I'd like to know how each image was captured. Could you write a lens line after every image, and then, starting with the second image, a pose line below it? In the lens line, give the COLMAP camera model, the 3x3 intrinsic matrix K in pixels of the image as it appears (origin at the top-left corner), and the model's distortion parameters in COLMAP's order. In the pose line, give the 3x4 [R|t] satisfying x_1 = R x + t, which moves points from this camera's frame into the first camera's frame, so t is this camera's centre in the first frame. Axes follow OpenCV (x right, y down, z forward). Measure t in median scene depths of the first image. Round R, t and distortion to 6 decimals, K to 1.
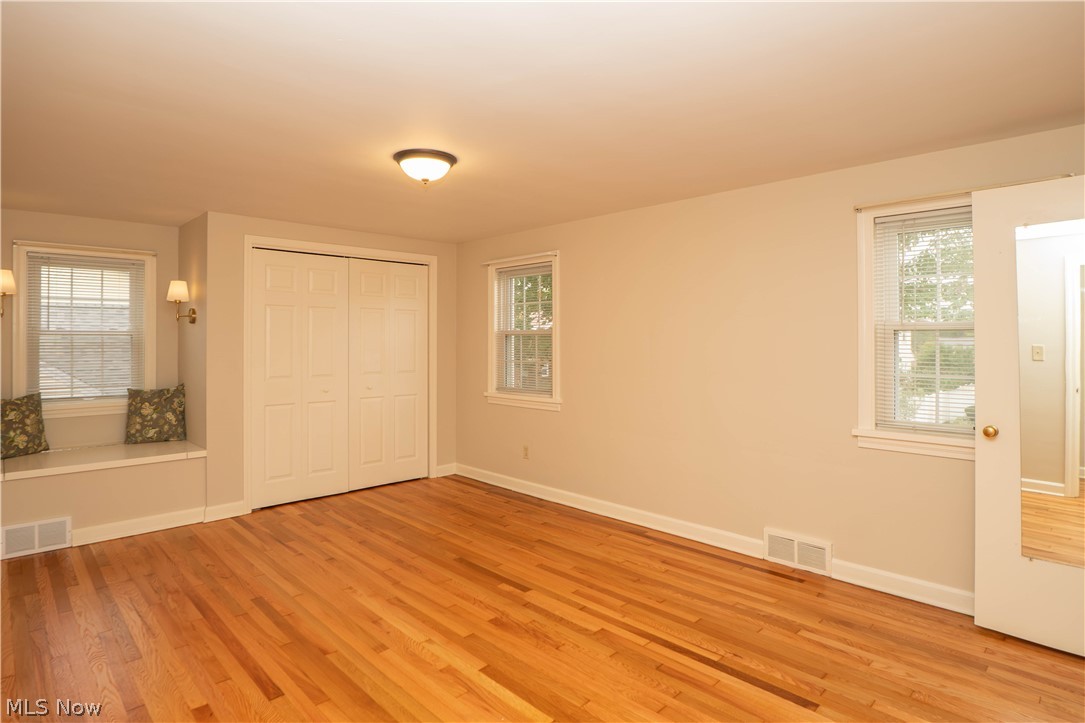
lens RADIAL K [[565.4, 0, 549.8], [0, 565.4, 366.5], [0, 0, 1]] dist [-0.029741, 0.003901]
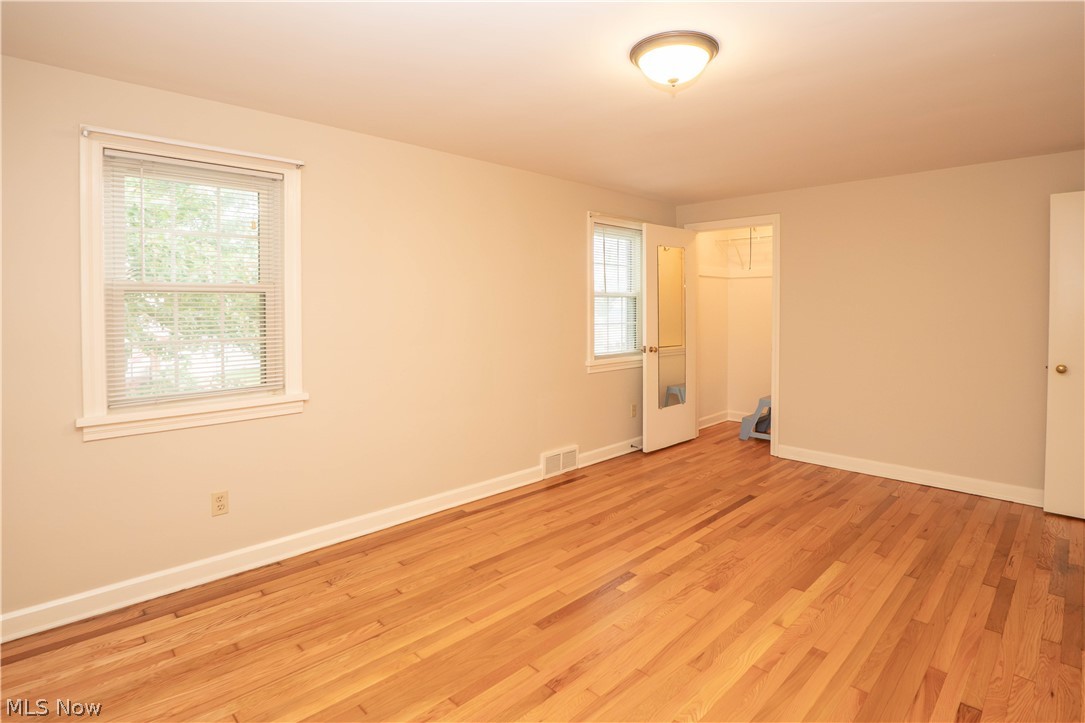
lens RADIAL K [[512.7, 0, 547.8], [0, 512.7, 325.0], [0, 0, 1]] dist [-0.021823, 0.000566]
pose [[0.049239, -0.039828, 0.997993, -0.494247], [0.045766, 0.998245, 0.037580, -0.027043], [-0.997738, 0.043824, 0.050975, 0.614558]]
